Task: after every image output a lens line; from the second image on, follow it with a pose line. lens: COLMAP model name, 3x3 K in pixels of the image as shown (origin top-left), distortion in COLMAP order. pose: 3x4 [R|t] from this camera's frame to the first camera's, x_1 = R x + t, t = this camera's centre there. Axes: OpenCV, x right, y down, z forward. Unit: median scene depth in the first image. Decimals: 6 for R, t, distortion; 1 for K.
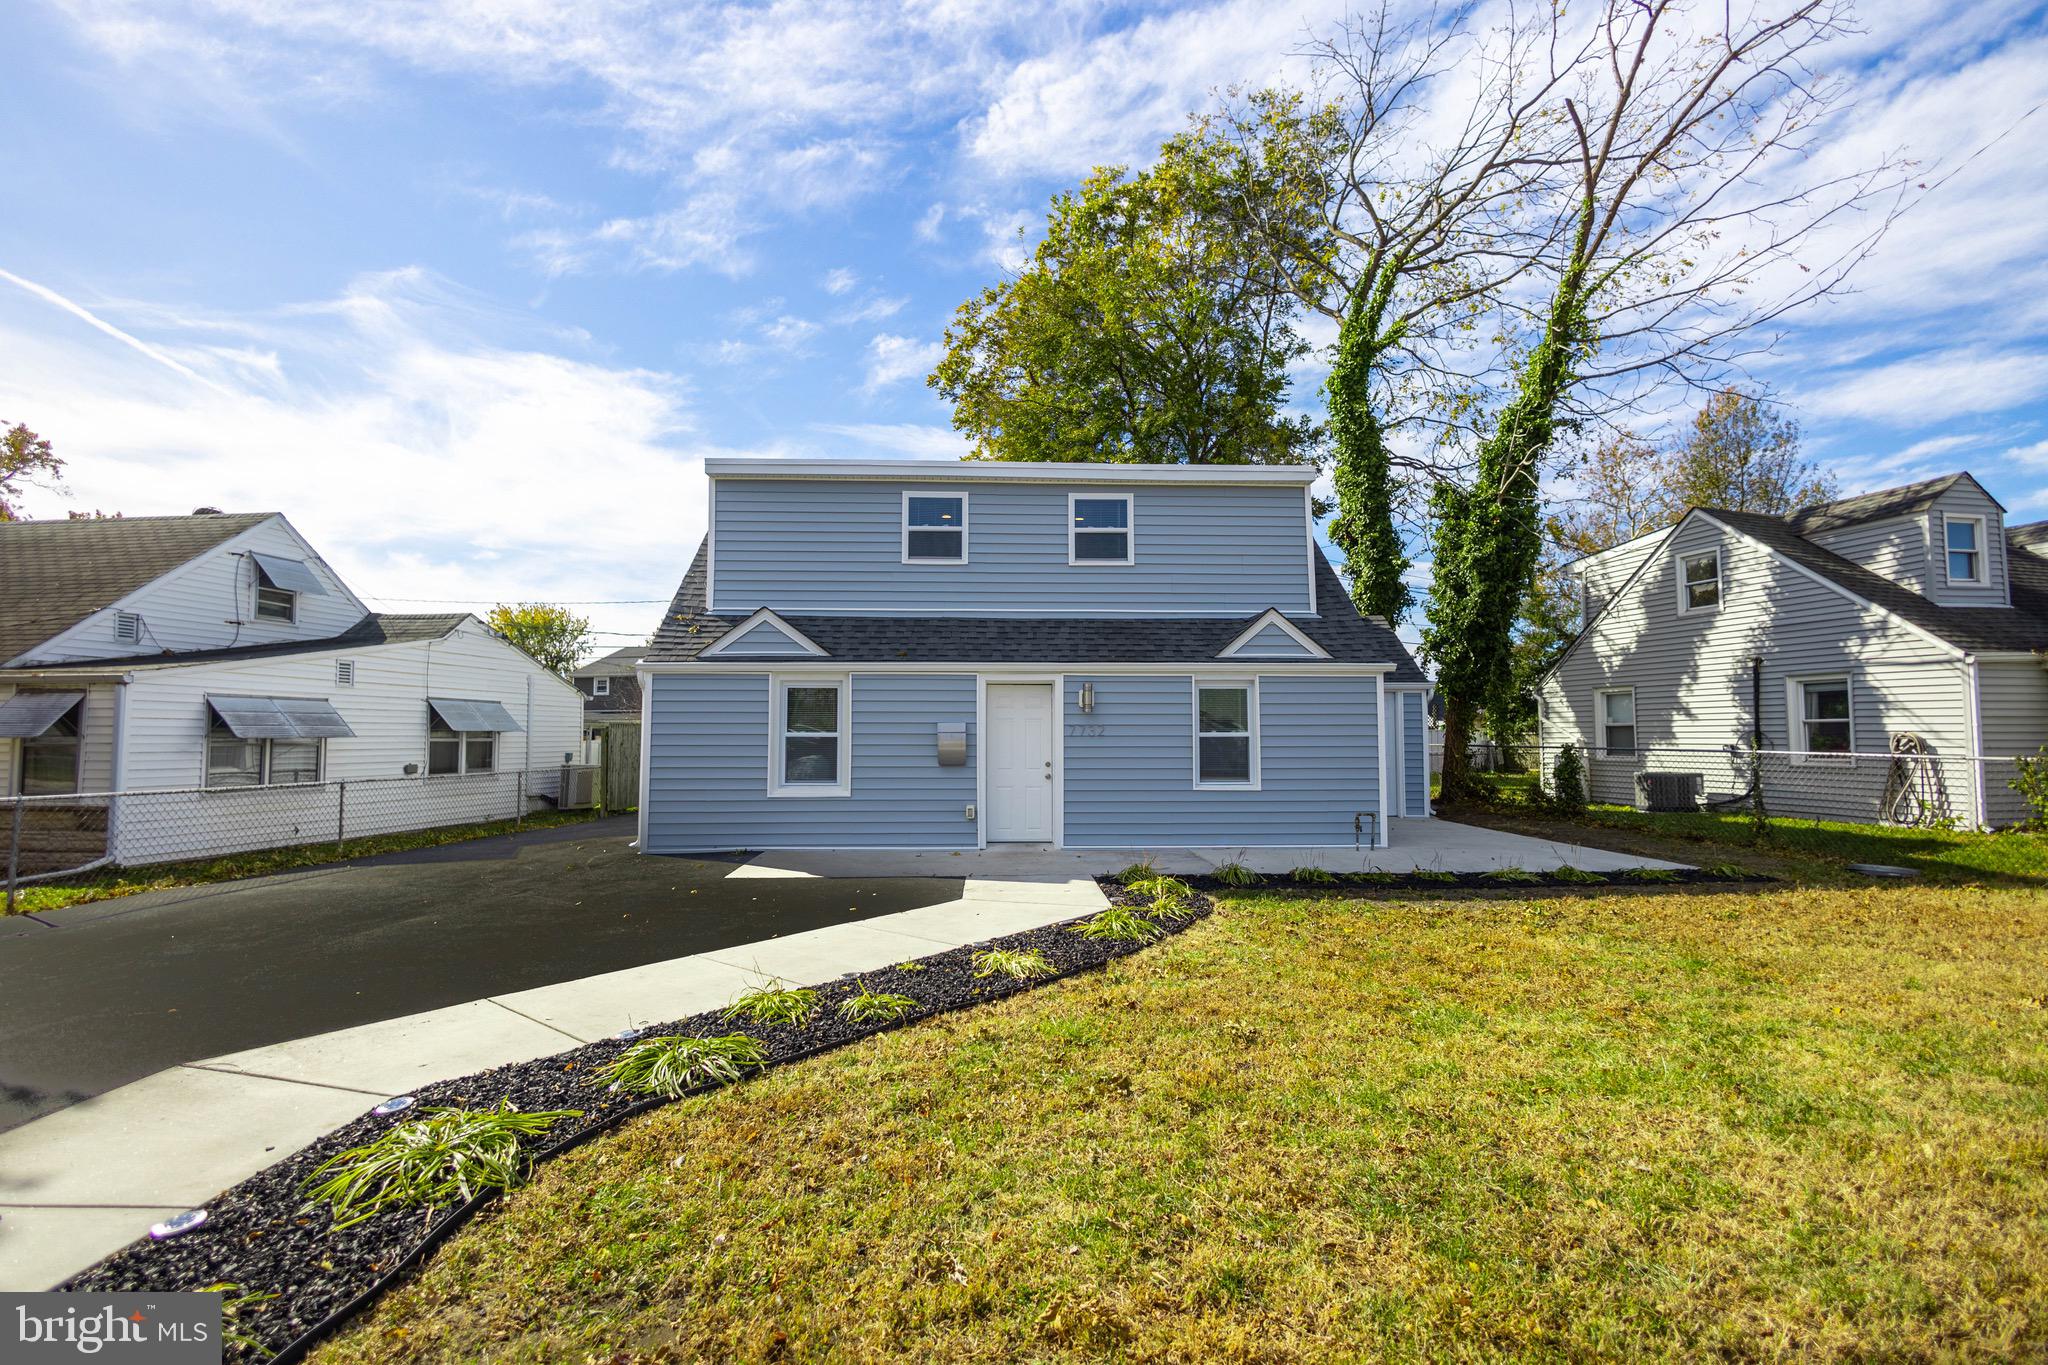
lens RADIAL K [[941.5, 0, 1019.7], [0, 941.5, 682.3], [0, 0, 1]] dist [0.003852, 0.000652]
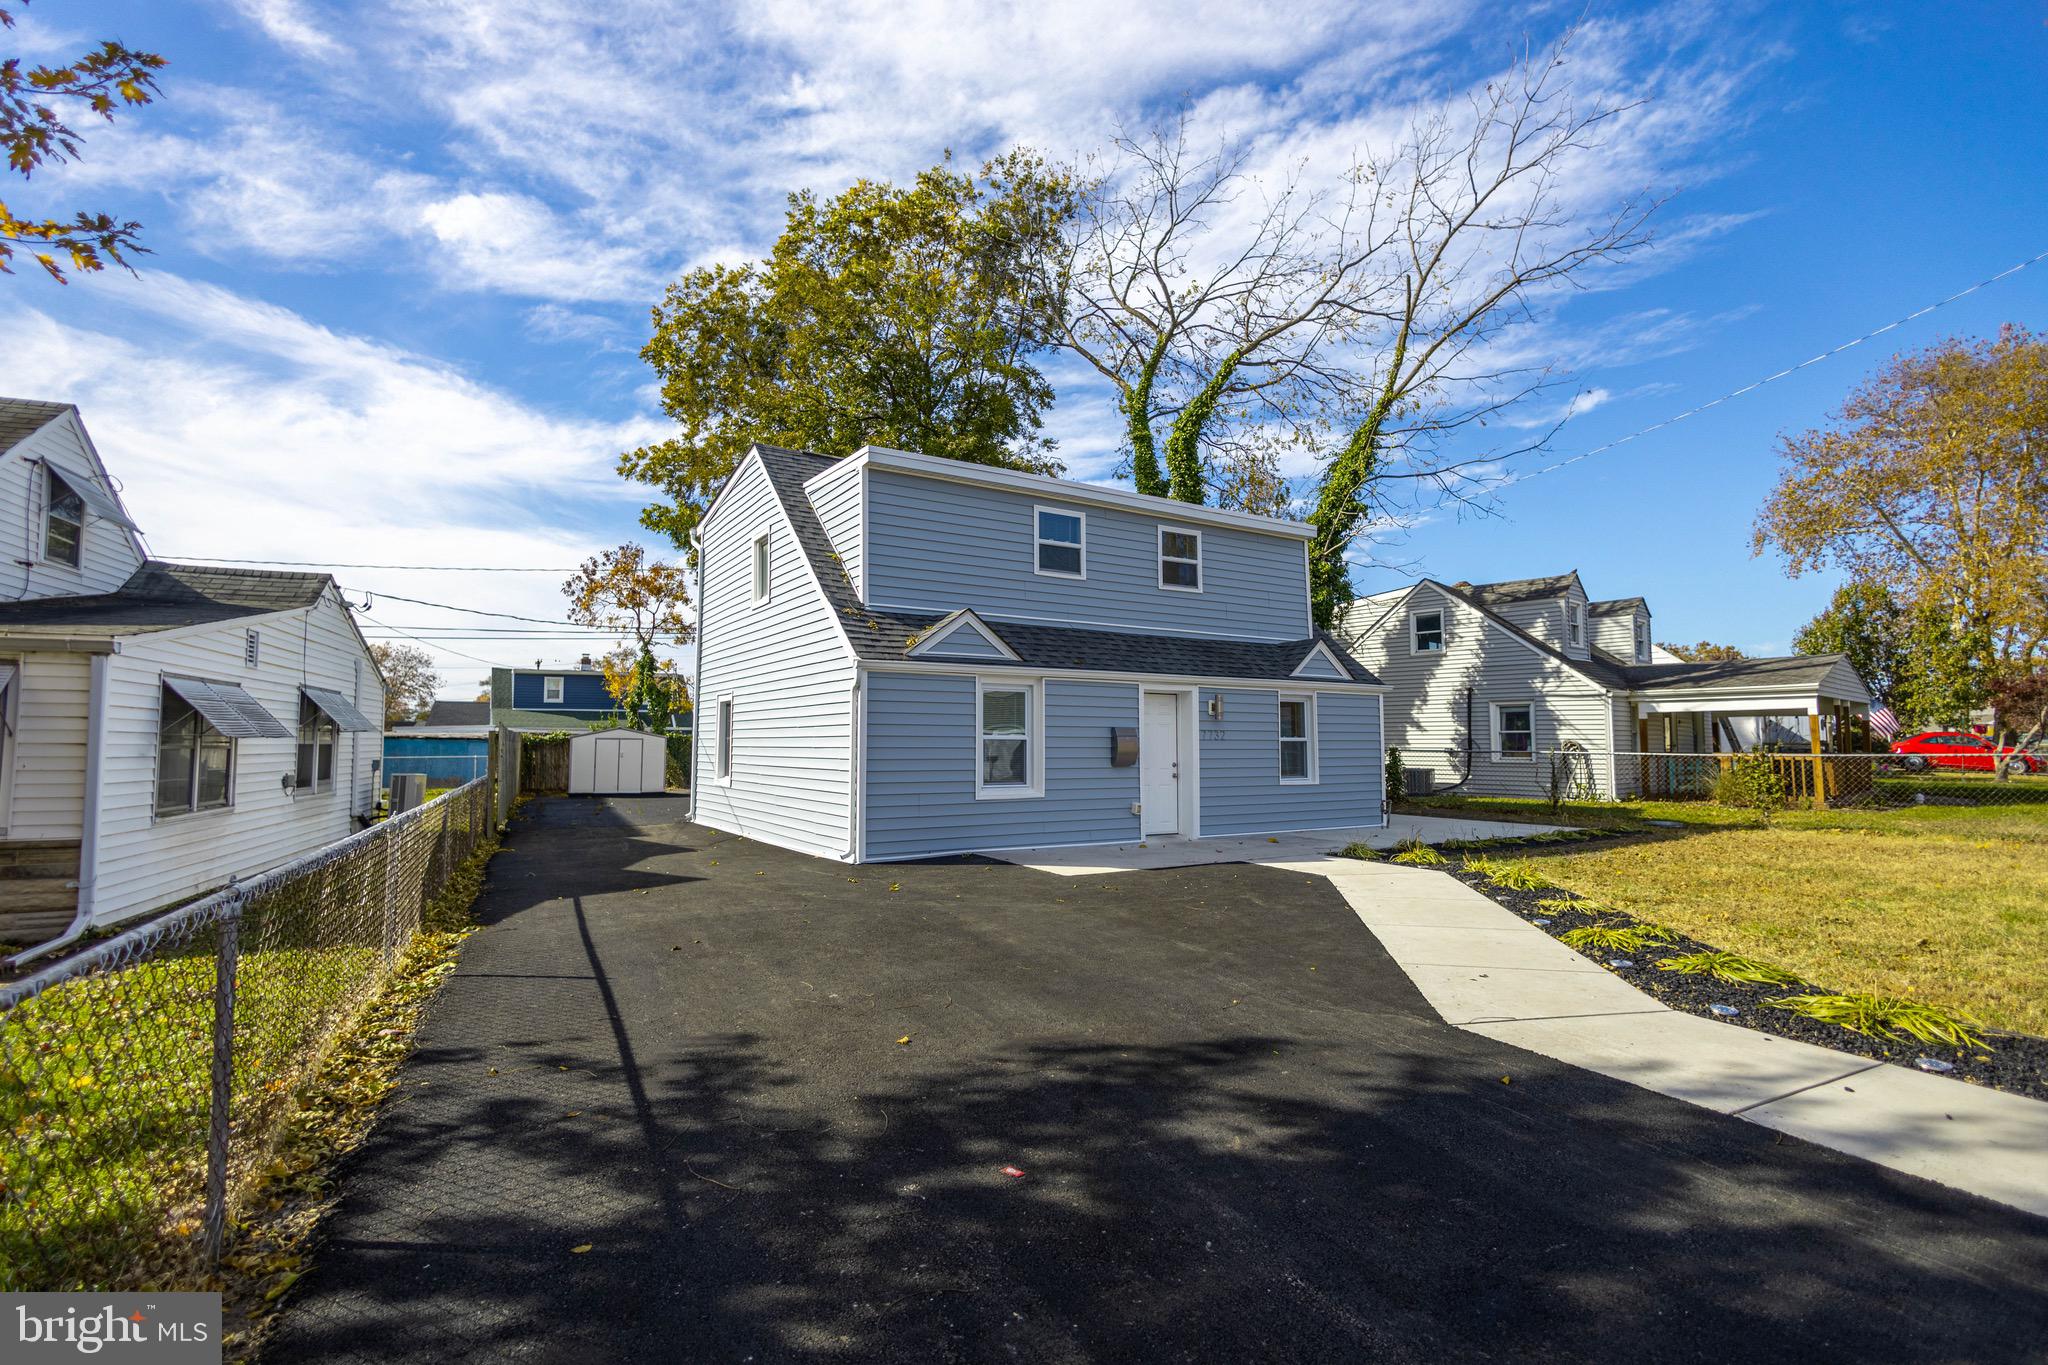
lens RADIAL K [[941.5, 0, 1017.1], [0, 941.5, 680.7], [0, 0, 1]] dist [0.003852, 0.000652]
pose [[0.873819, 0.035255, 0.484971, -0.605311], [-0.031023, 0.999378, -0.016752, 0.009552], [-0.485260, -0.000407, 0.874370, 0.090218]]
